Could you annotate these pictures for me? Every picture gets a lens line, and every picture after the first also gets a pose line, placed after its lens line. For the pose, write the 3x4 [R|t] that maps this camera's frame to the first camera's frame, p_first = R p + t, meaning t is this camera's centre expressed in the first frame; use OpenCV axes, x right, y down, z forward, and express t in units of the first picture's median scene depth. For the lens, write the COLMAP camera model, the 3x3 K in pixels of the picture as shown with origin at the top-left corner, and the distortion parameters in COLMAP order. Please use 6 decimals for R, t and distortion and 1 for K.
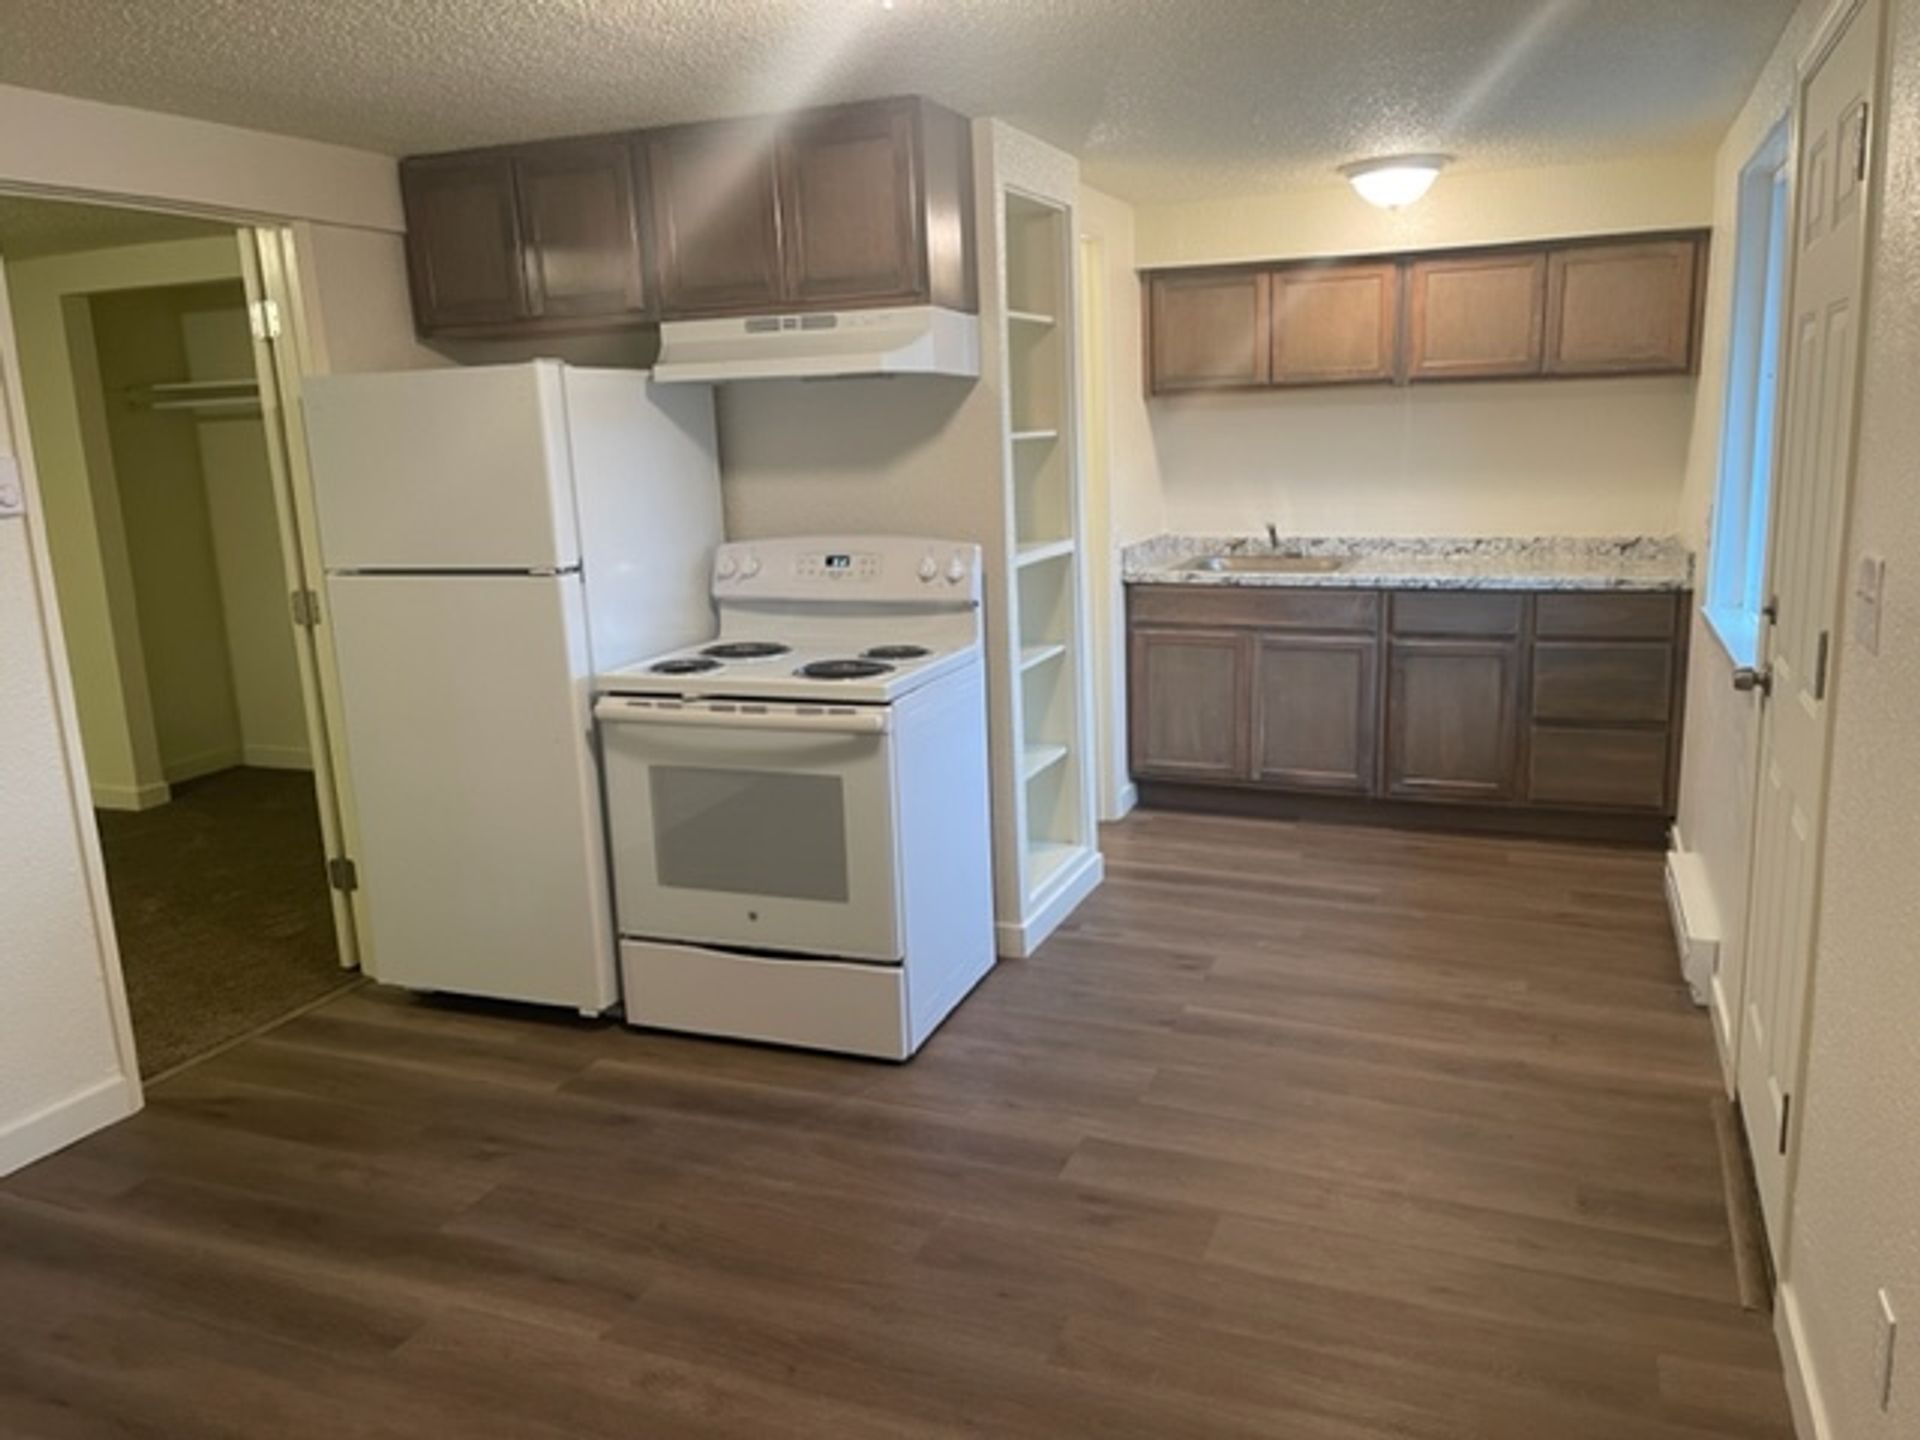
lens RADIAL K [[1454.5, 0, 956.6], [0, 1454.5, 693.5], [0, 0, 1]] dist [0.084404, -0.105160]
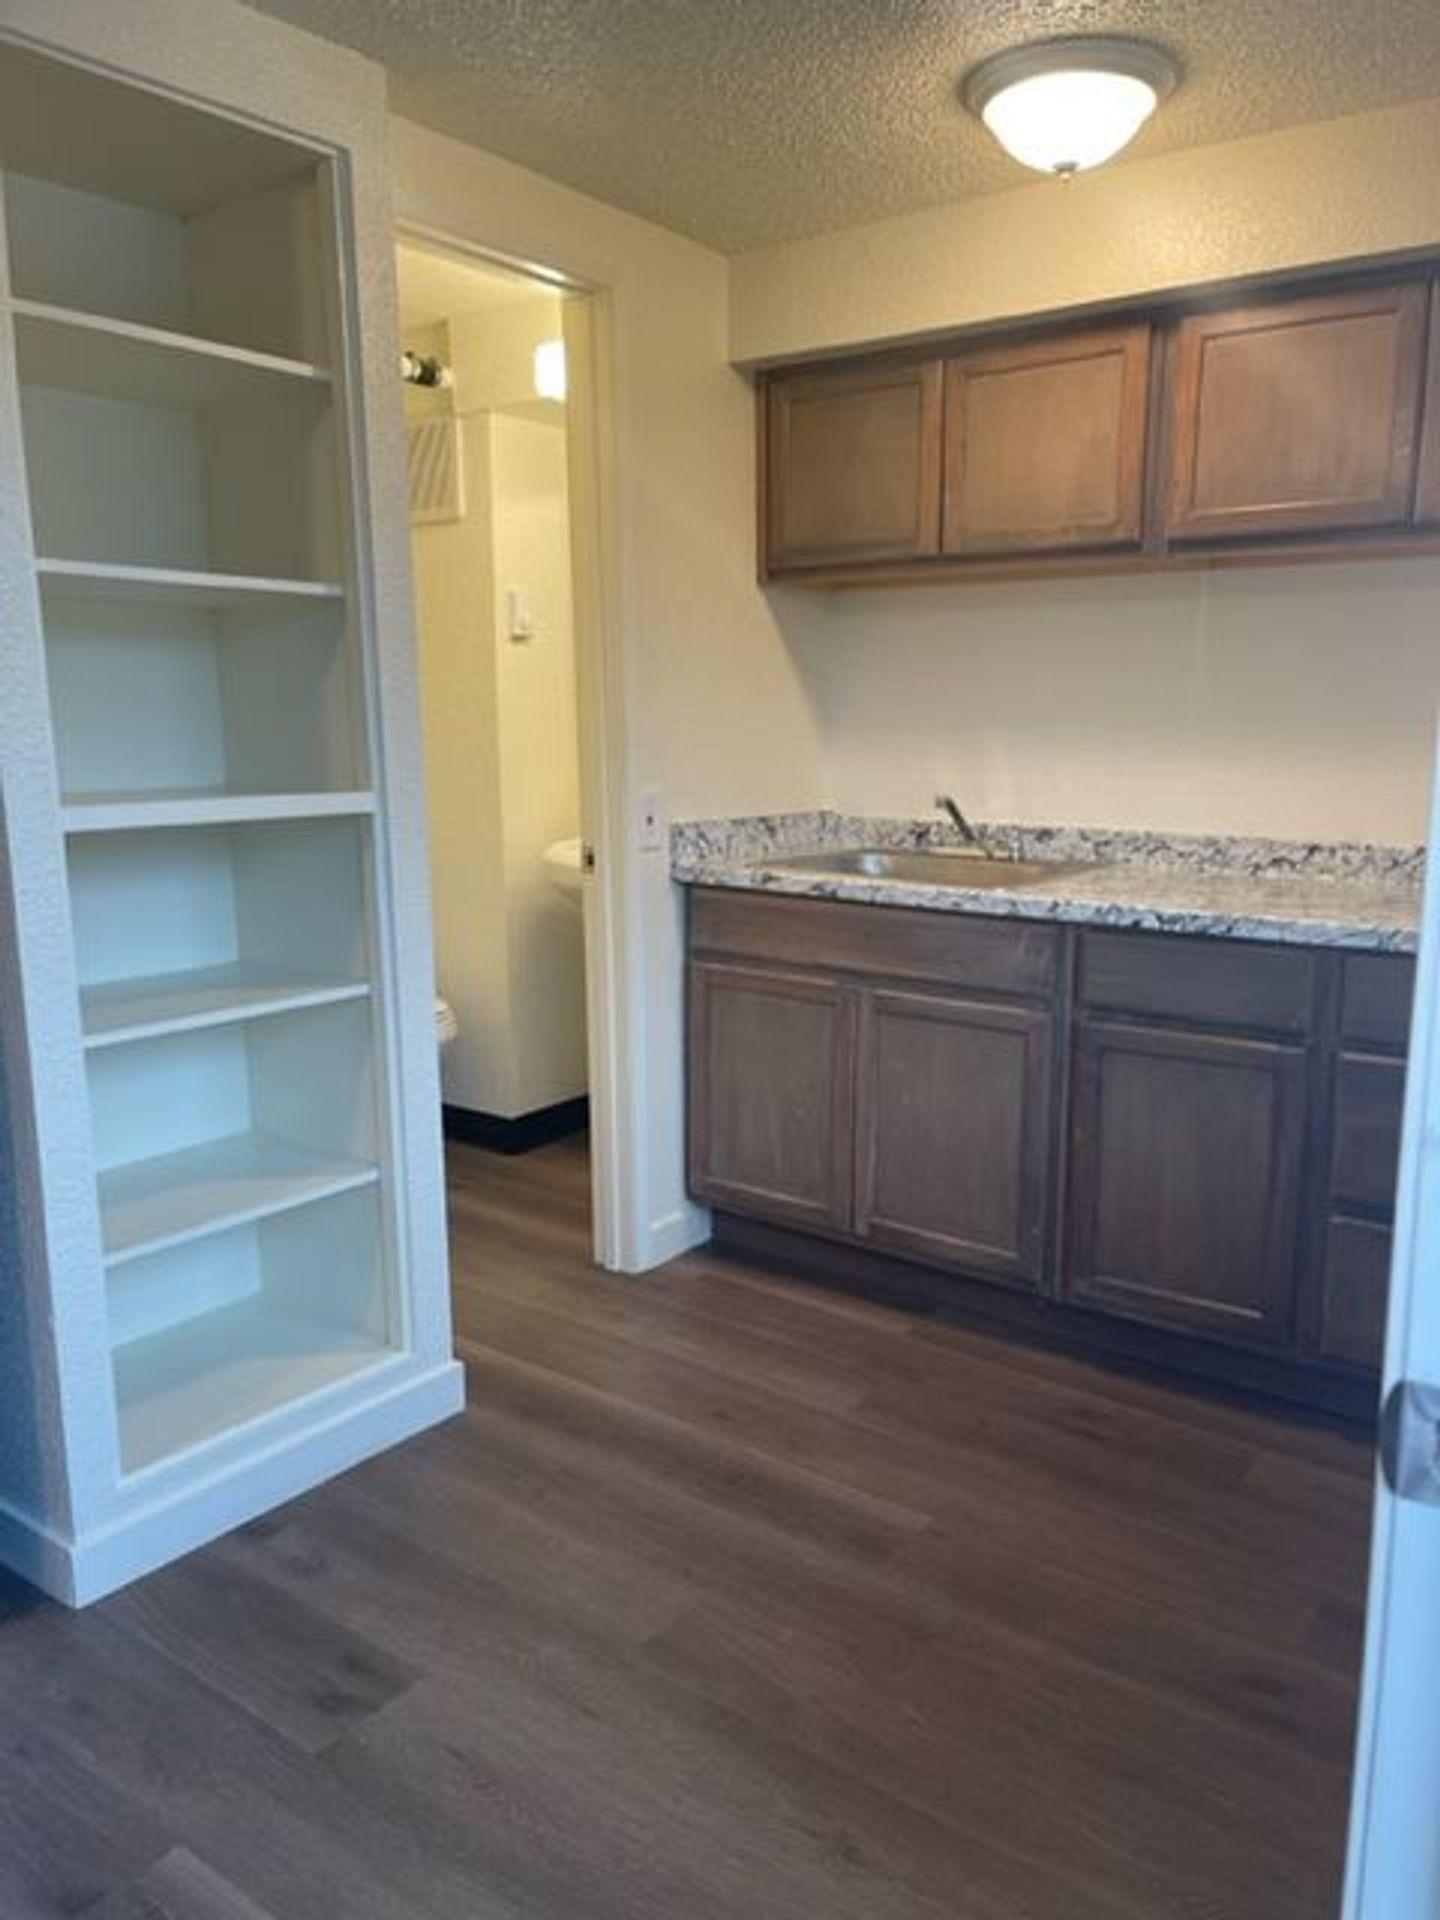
lens RADIAL K [[1454.5, 0, 720.0], [0, 1454.5, 960.0], [0, 0, 1]] dist [0.084404, -0.105160]
pose [[0.969616, 0.074363, -0.233057, 0.285563], [-0.077319, 0.997000, -0.003563, -0.044715], [0.232092, 0.021475, 0.972457, 0.433367]]
